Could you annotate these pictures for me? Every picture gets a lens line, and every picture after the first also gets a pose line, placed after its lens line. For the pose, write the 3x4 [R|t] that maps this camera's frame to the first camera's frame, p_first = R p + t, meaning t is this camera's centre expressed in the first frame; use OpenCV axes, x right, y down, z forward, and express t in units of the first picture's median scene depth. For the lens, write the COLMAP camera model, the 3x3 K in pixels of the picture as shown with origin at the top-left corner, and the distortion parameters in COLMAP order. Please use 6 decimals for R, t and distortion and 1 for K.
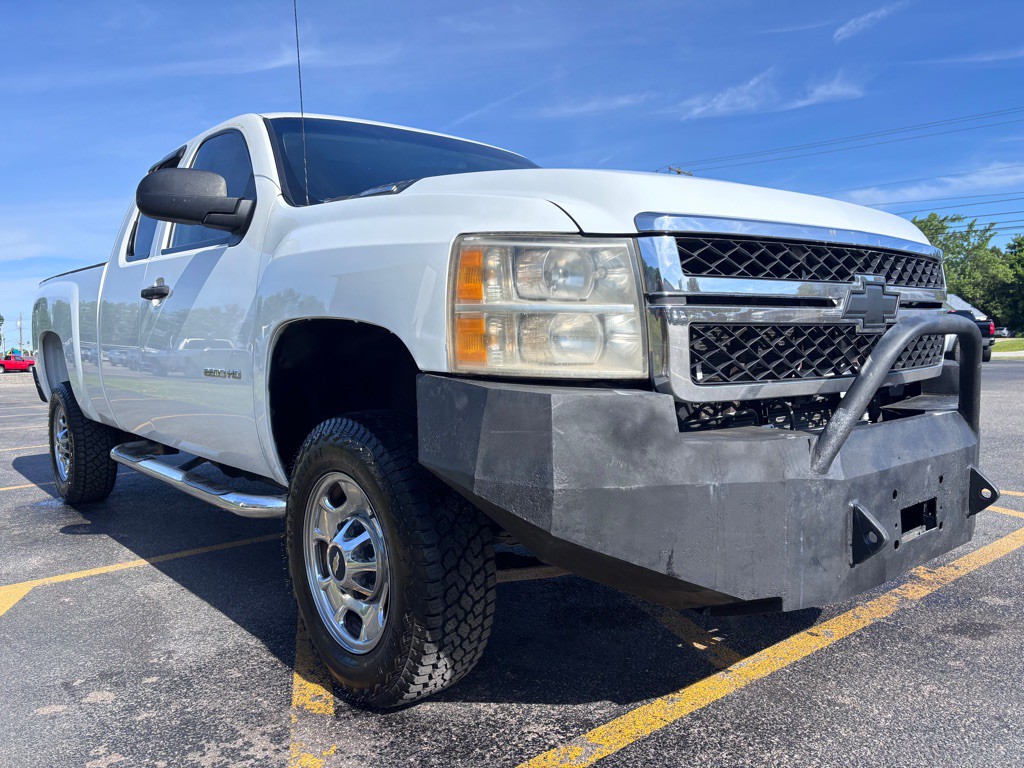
lens RADIAL K [[777.4, 0, 525.6], [0, 777.4, 376.1], [0, 0, 1]] dist [0.048819, -0.048546]
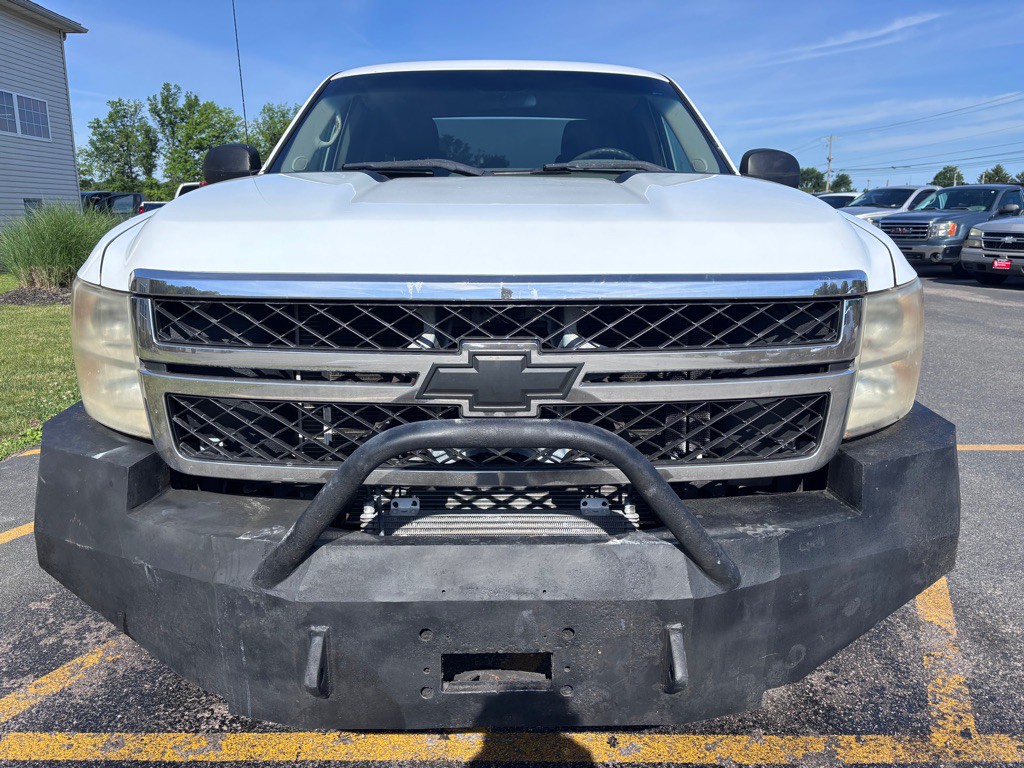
lens RADIAL K [[777.4, 0, 515.5], [0, 777.4, 374.6], [0, 0, 1]] dist [0.048819, -0.048546]
pose [[0.771901, 0.161969, -0.614765, 1.002359], [-0.054430, 0.980288, 0.189930, -0.262397], [0.633409, -0.113145, 0.765501, 0.499325]]
